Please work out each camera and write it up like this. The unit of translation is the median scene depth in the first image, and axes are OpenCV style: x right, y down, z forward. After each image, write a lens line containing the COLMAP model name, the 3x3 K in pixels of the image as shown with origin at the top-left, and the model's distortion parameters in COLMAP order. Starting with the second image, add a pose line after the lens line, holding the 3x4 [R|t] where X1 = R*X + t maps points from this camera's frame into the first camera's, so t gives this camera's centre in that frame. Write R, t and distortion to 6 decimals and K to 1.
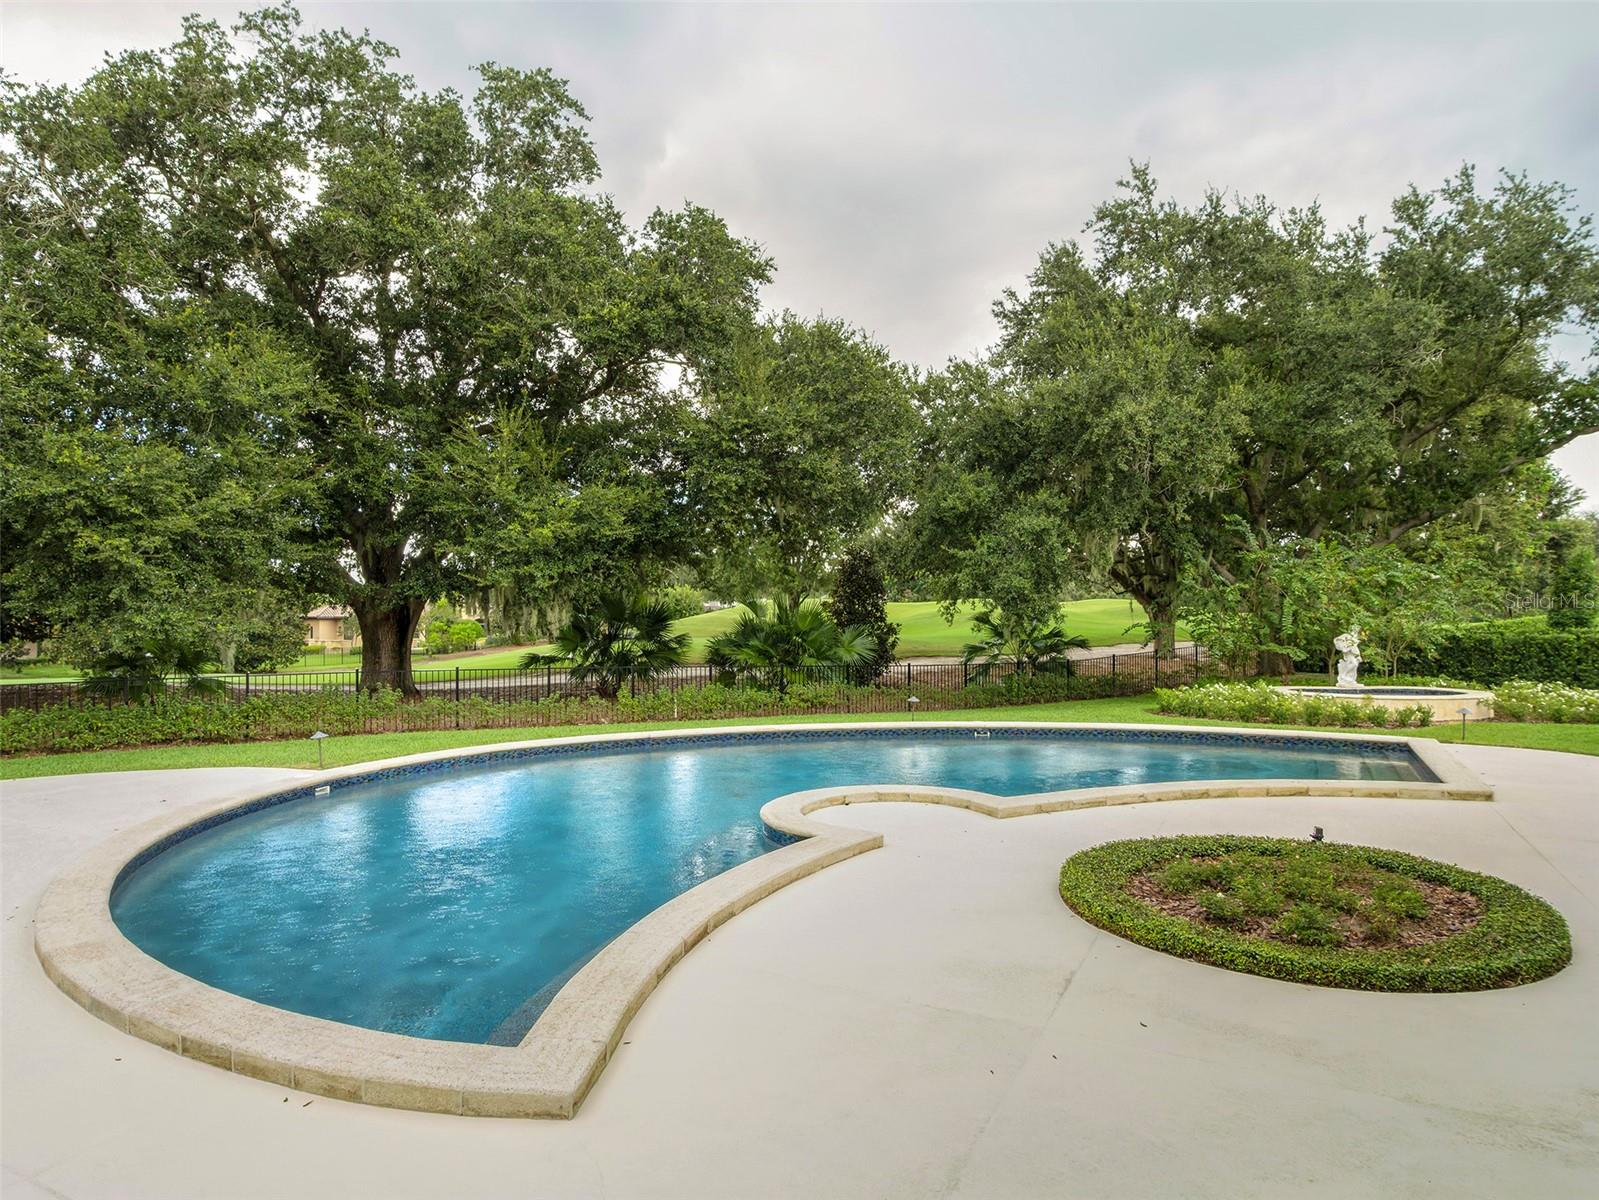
lens RADIAL K [[962.5, 0, 800.1], [0, 962.5, 591.9], [0, 0, 1]] dist [-0.023012, 0.005389]
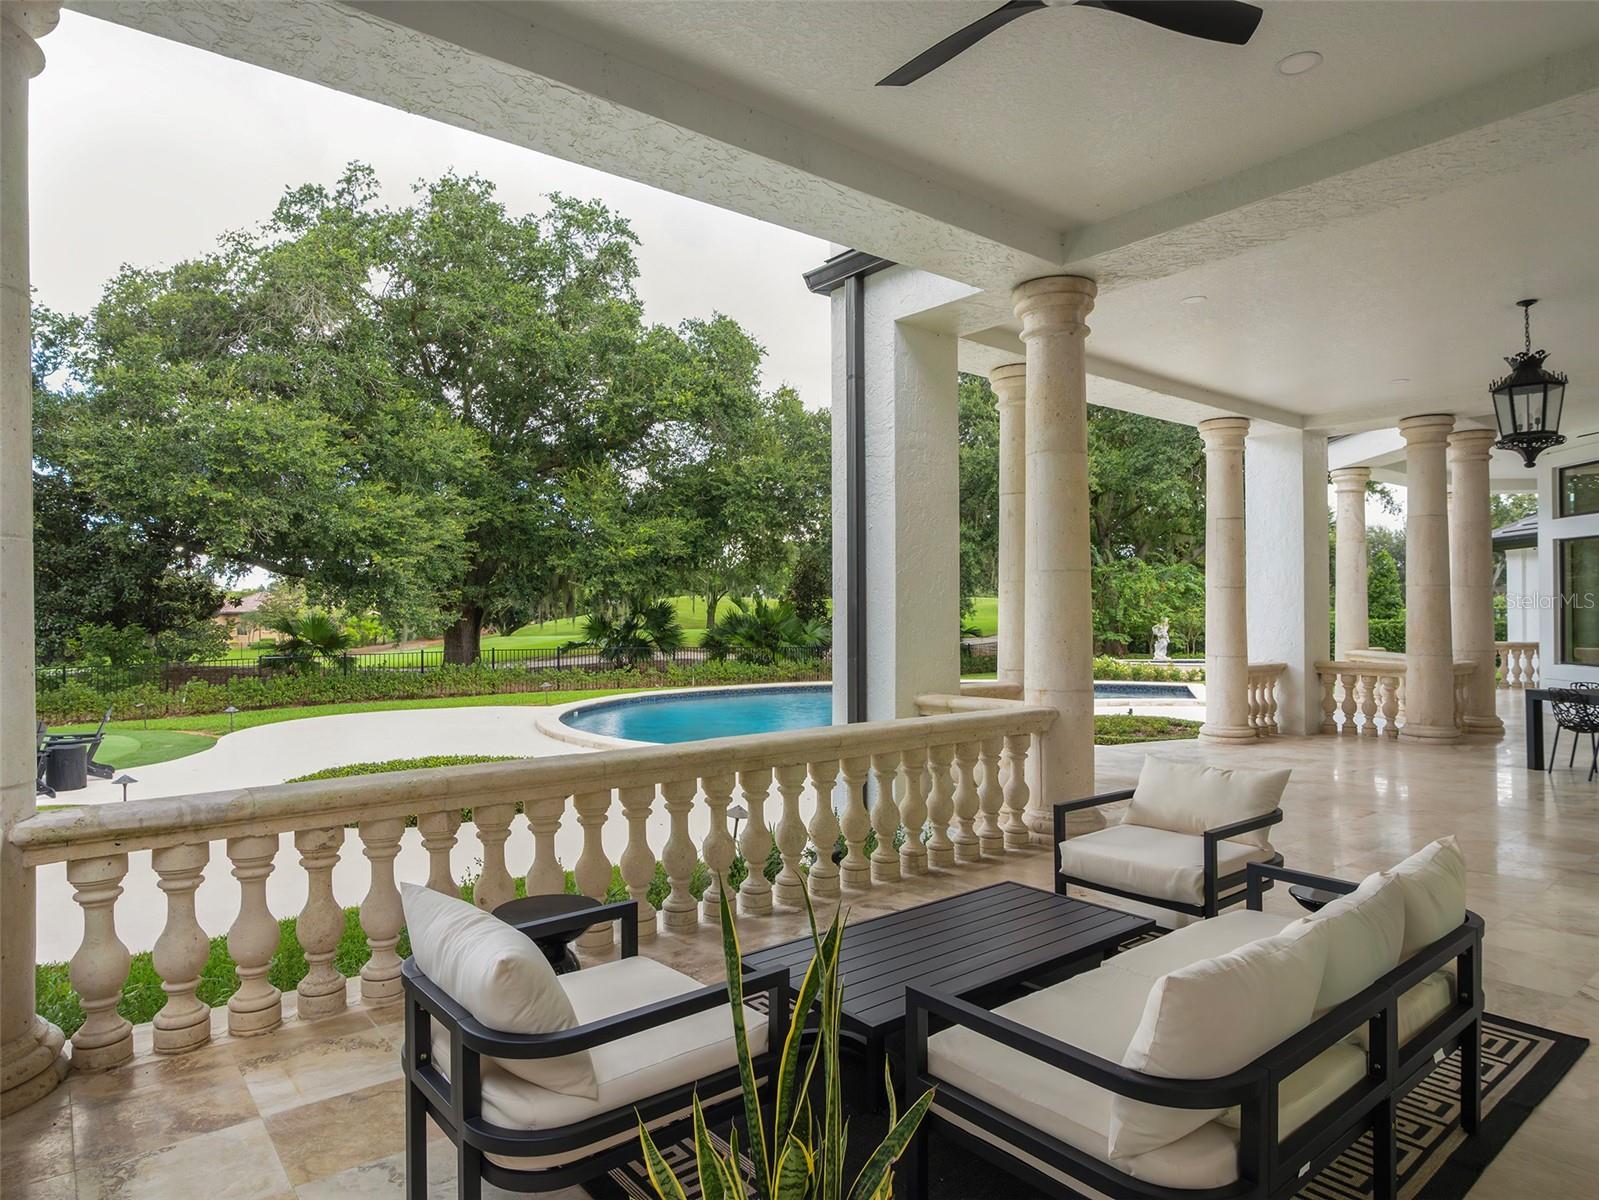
lens RADIAL K [[962.5, 0, 801.3], [0, 962.5, 590.5], [0, 0, 1]] dist [-0.023012, 0.005389]
pose [[0.989817, 0.005018, 0.142260, -0.181499], [-0.005349, 0.999984, 0.001945, -0.007091], [-0.142248, -0.002687, 0.989827, -0.374683]]
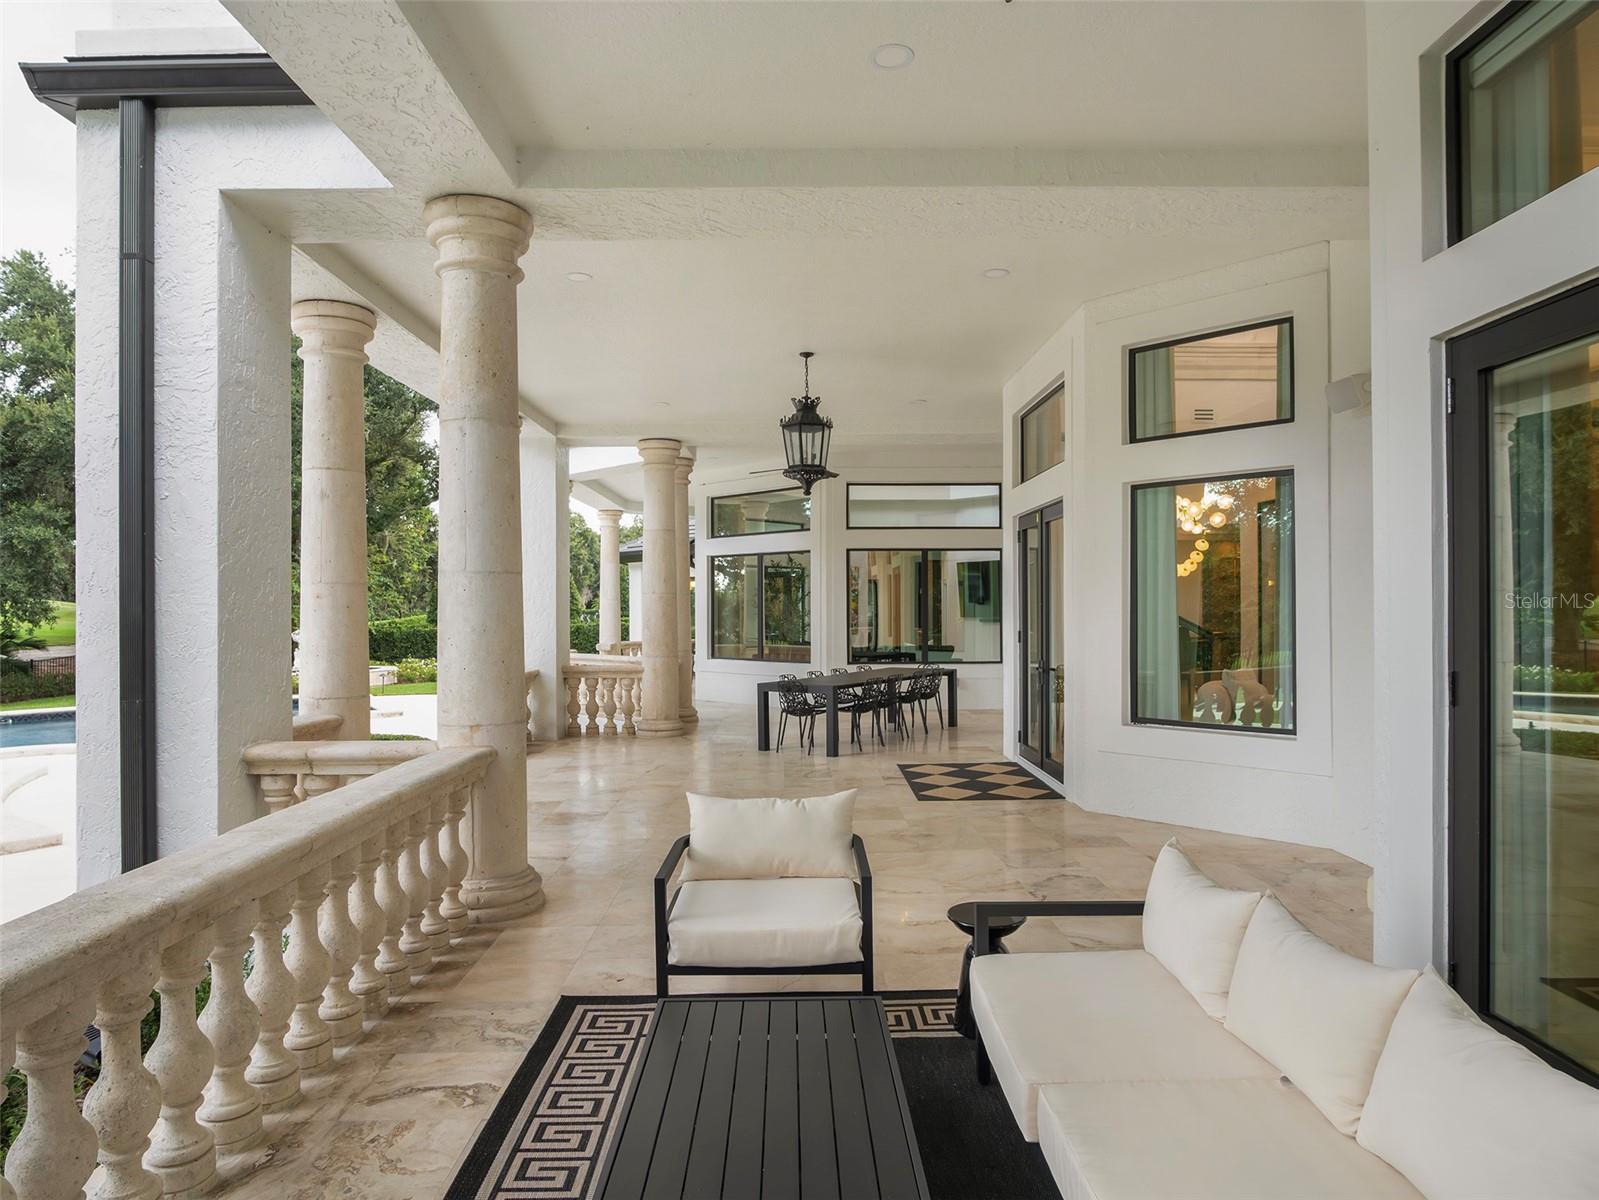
lens RADIAL K [[962.5, 0, 801.7], [0, 962.5, 603.5], [0, 0, 1]] dist [-0.023012, 0.005389]
pose [[0.505367, 0.007036, 0.862876, -0.224146], [-0.017374, 0.999847, 0.002022, -0.007296], [-0.862730, -0.016013, 0.505412, -0.277648]]
